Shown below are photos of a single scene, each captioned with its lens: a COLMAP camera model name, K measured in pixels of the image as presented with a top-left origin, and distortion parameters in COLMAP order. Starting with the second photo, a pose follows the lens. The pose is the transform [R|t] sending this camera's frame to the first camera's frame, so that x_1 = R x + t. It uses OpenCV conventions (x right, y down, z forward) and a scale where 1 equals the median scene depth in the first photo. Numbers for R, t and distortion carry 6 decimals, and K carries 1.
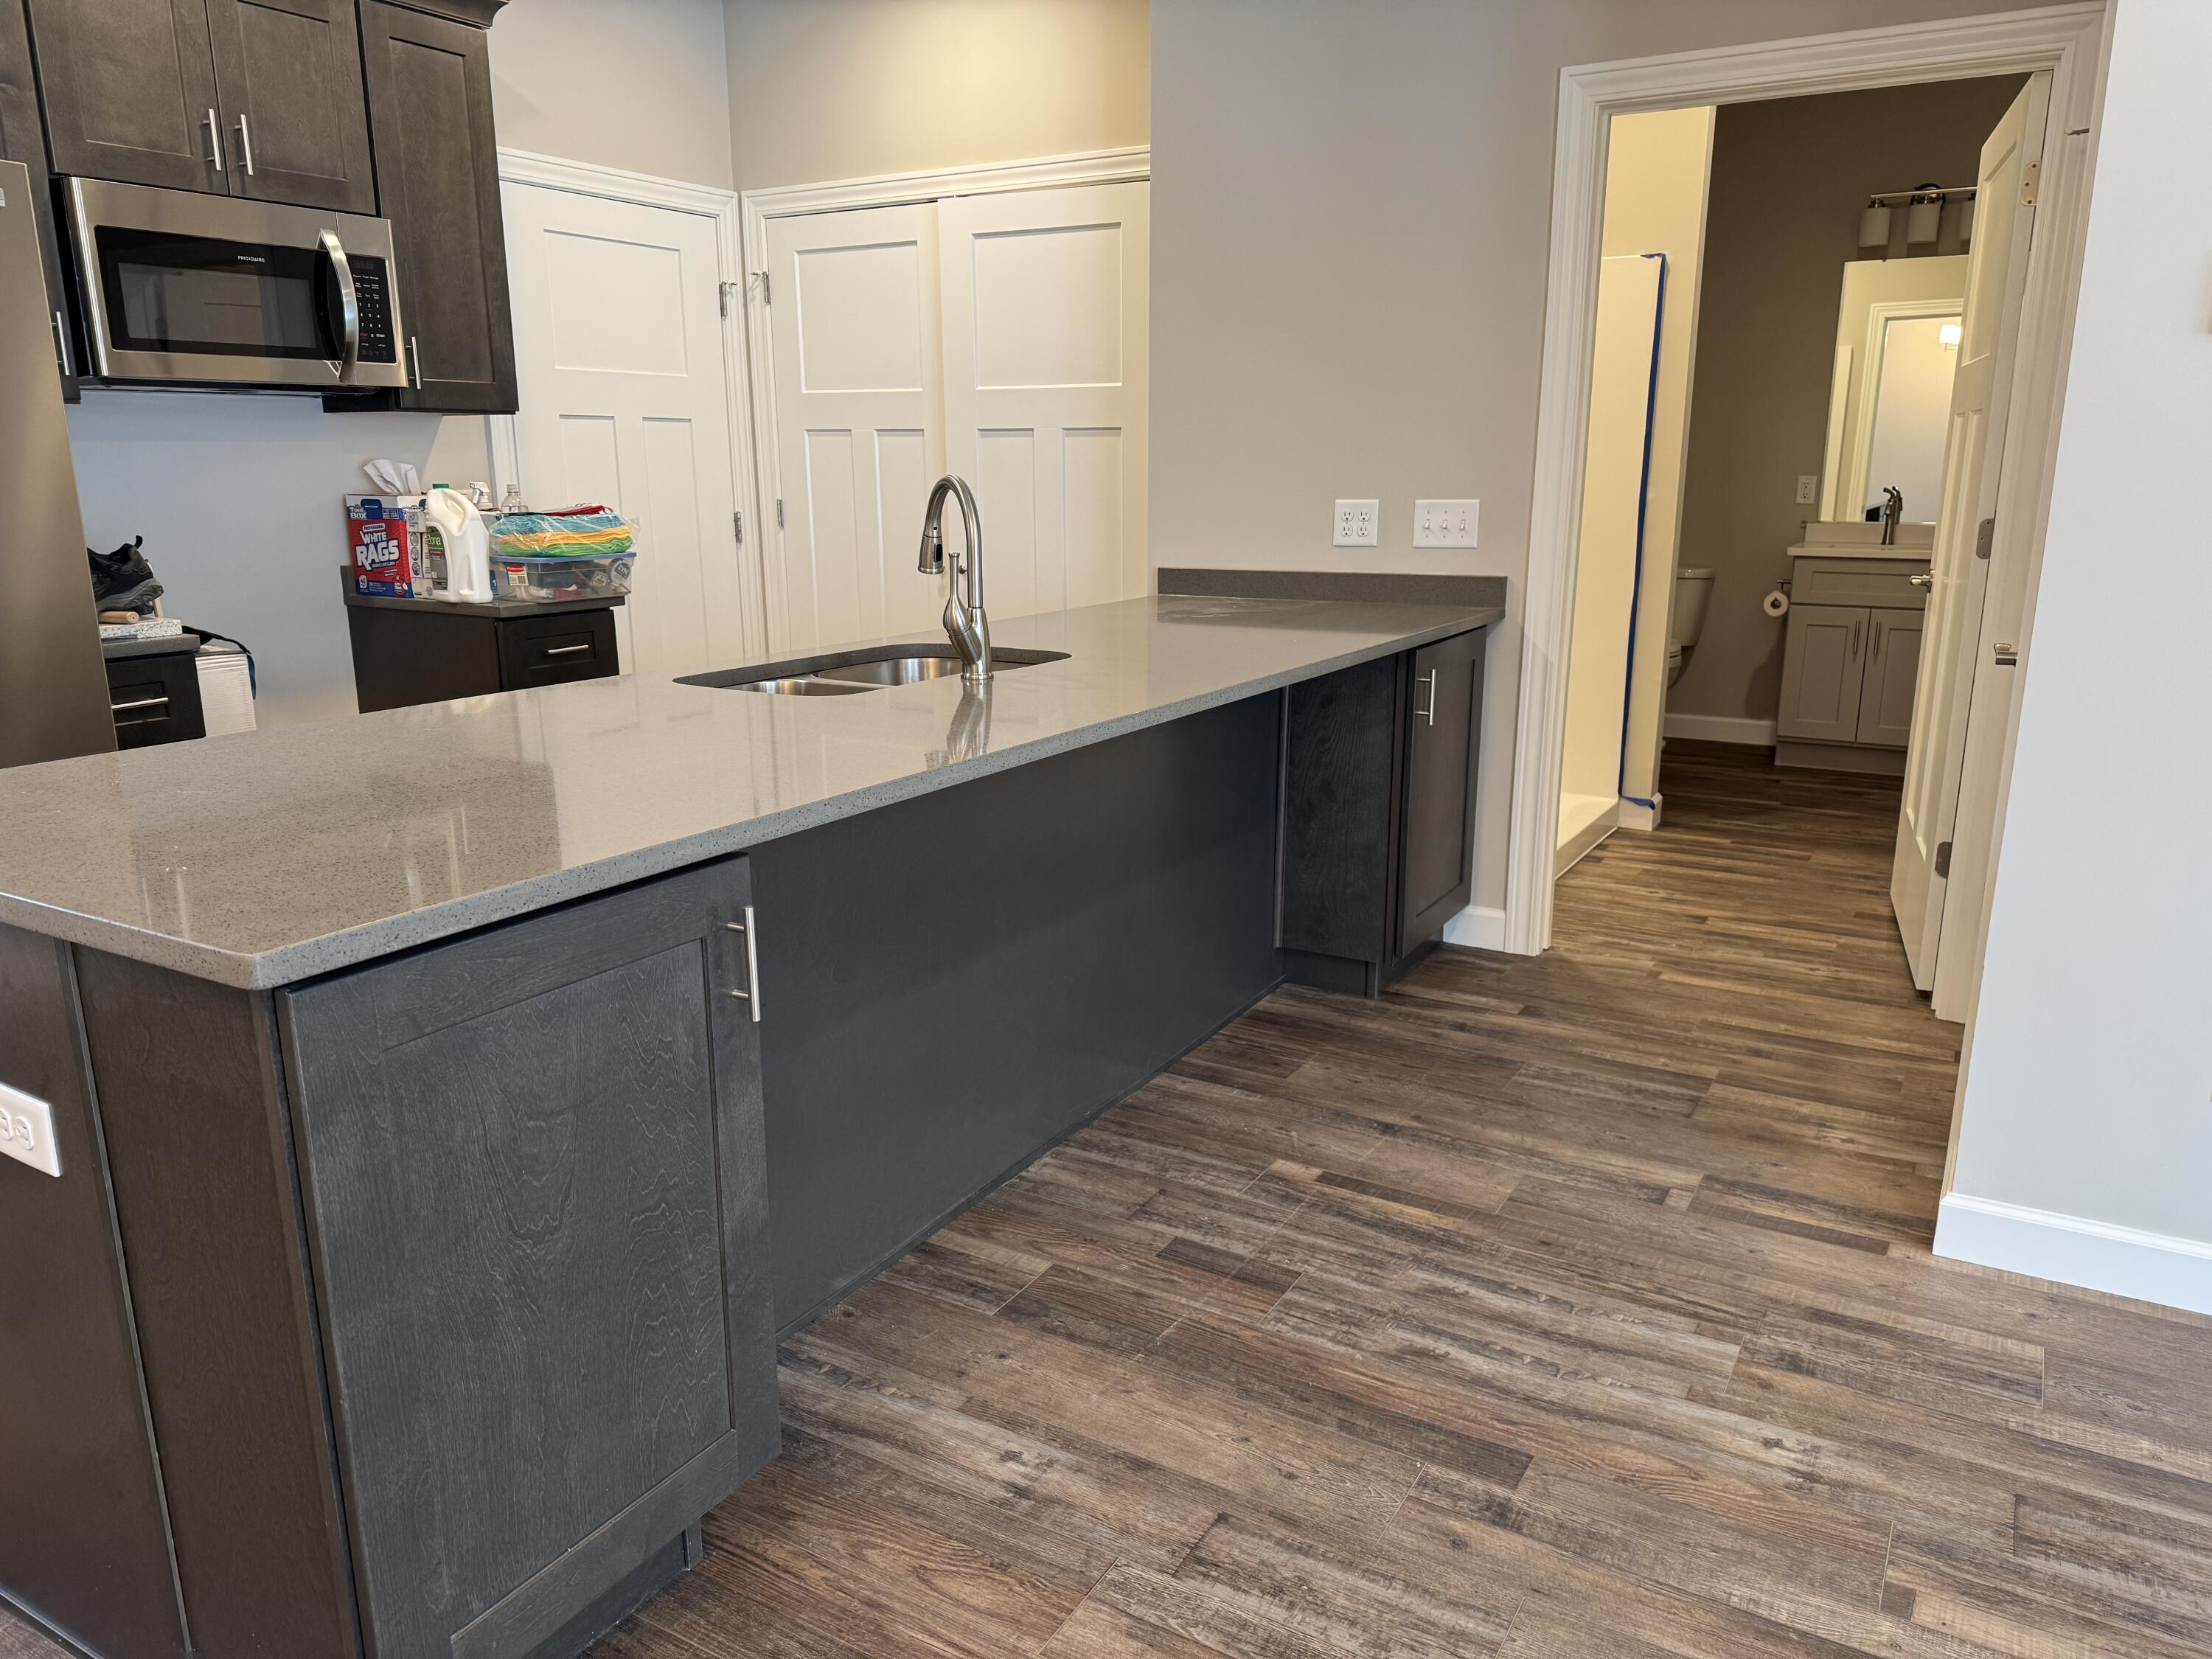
lens RADIAL K [[1573.6, 0, 1129.3], [0, 1573.6, 836.8], [0, 0, 1]] dist [0.048752, -0.063620]
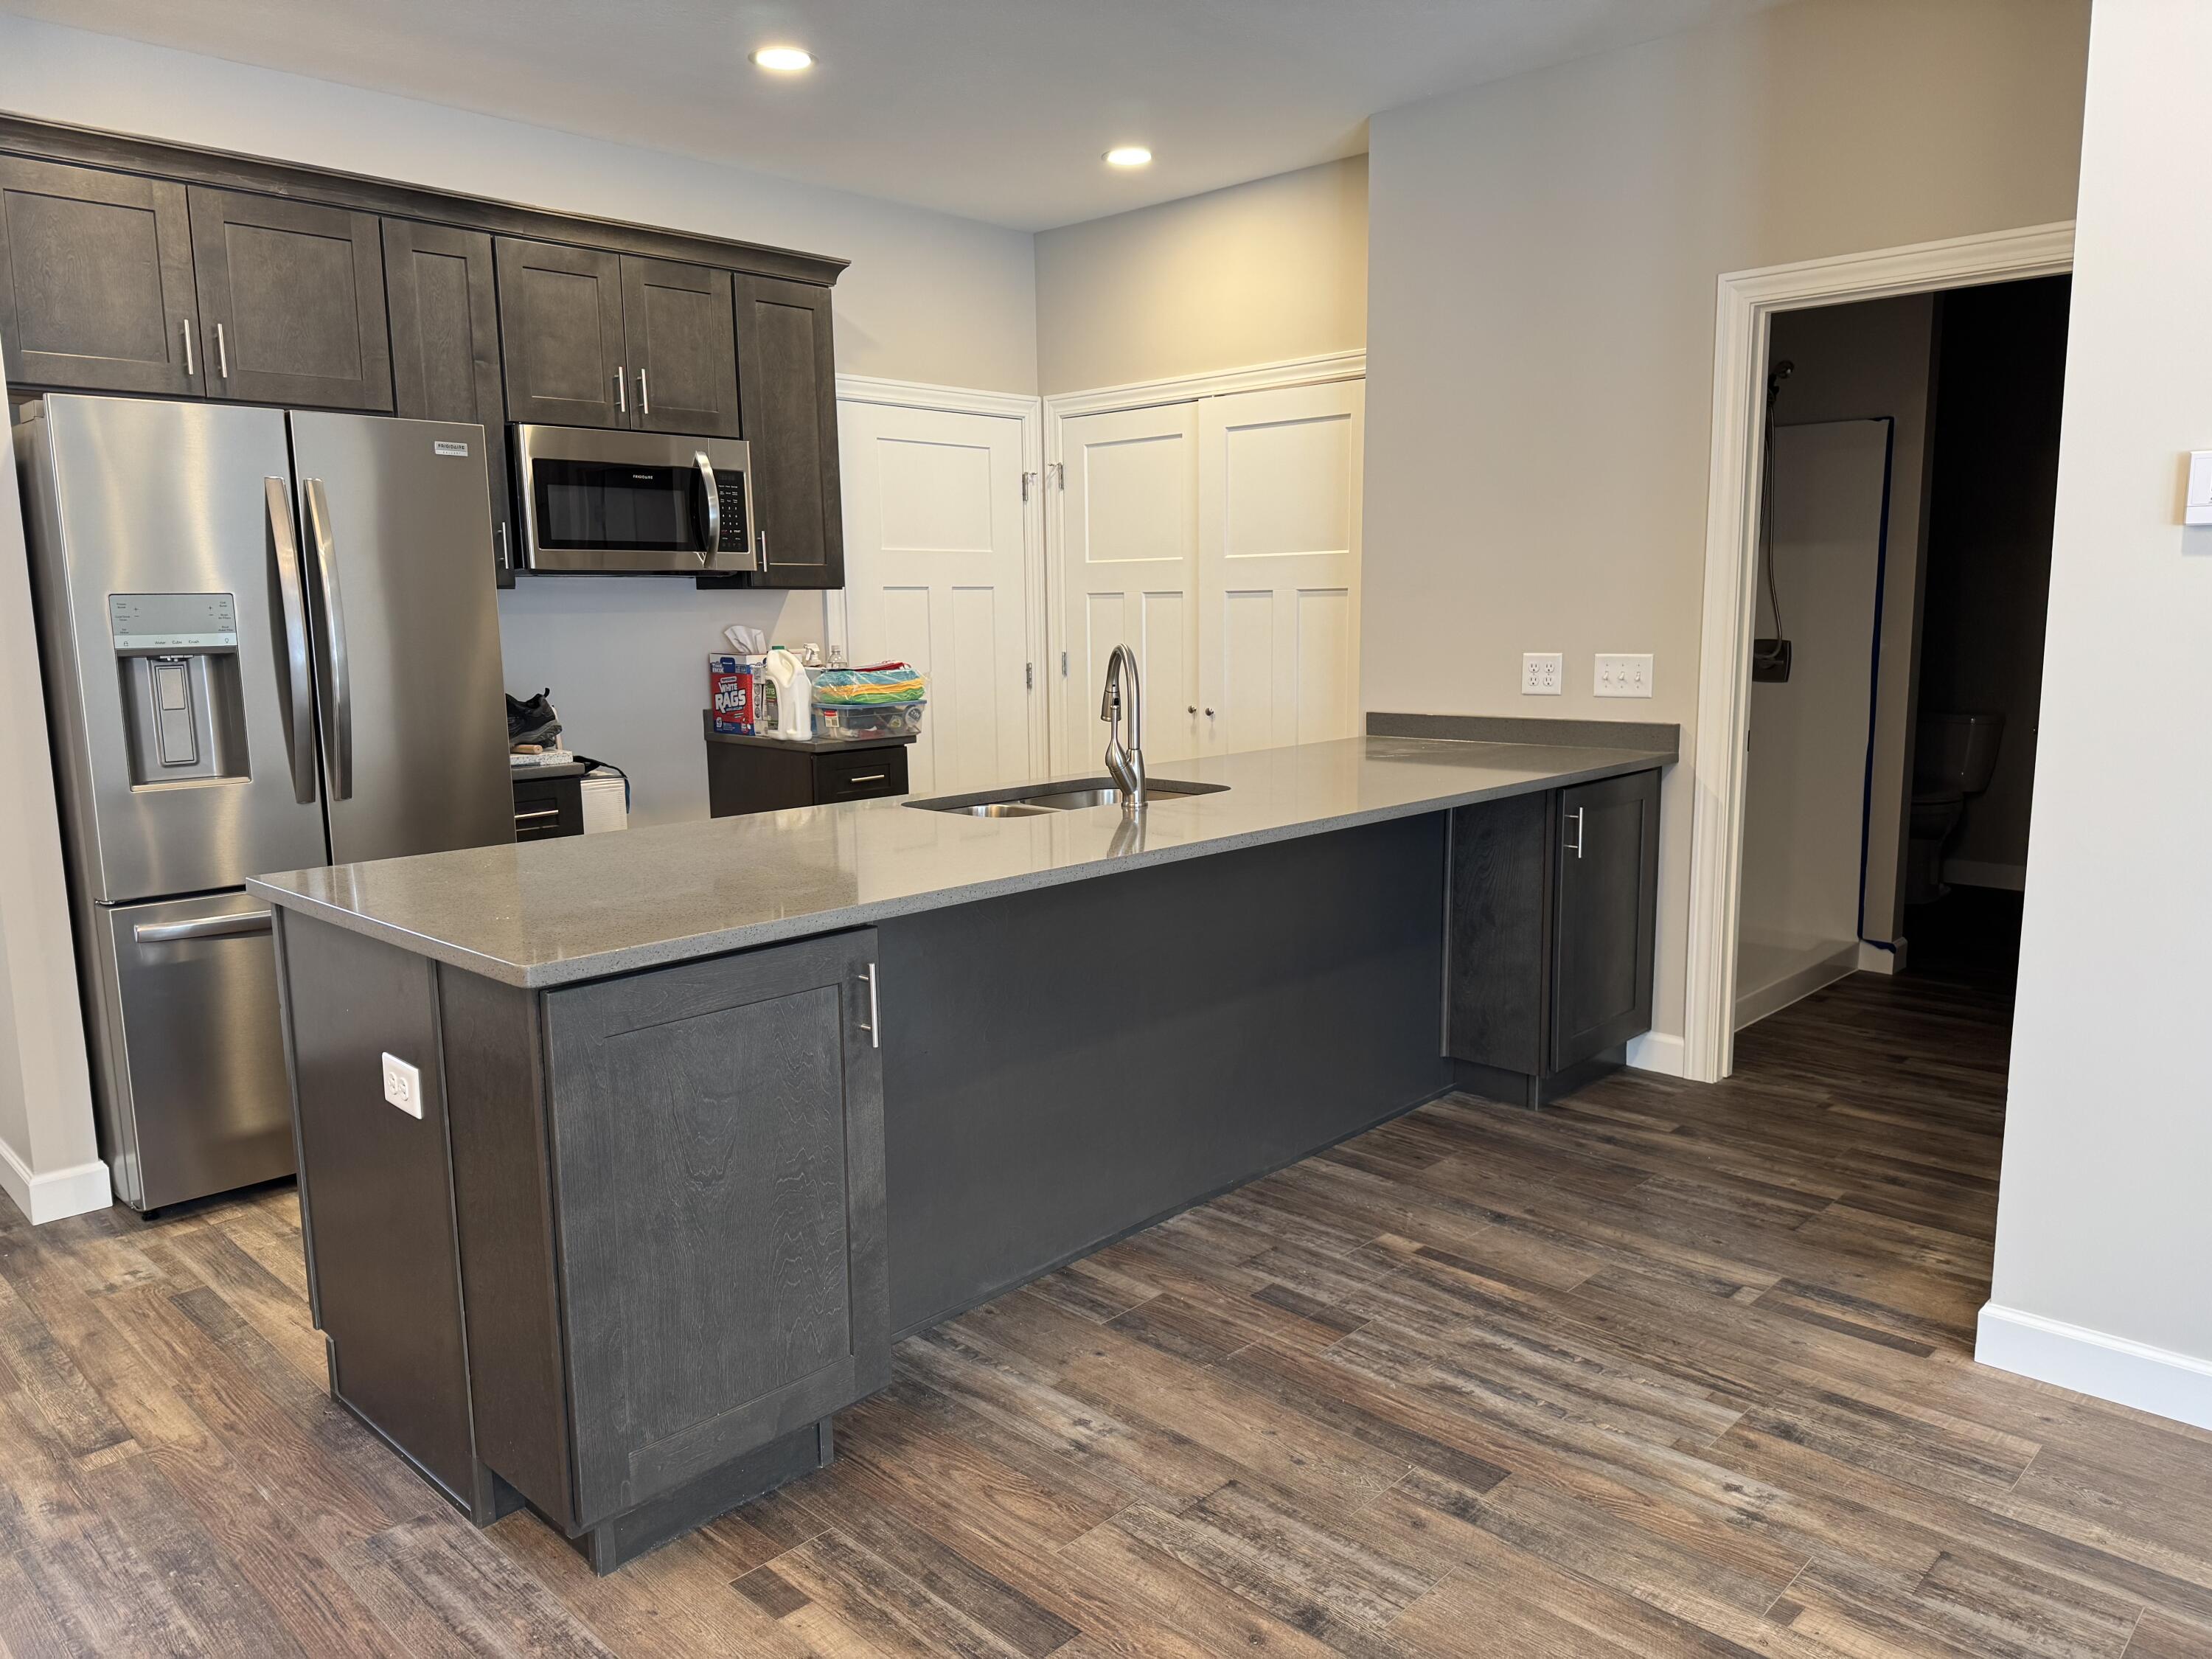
lens RADIAL K [[1573.6, 0, 1114.7], [0, 1573.6, 844.1], [0, 0, 1]] dist [0.048752, -0.063620]
pose [[0.971196, 0.024853, -0.236982, 0.184567], [-0.043875, 0.996192, -0.075337, 0.022397], [0.234207, 0.083564, 0.968589, -0.190664]]
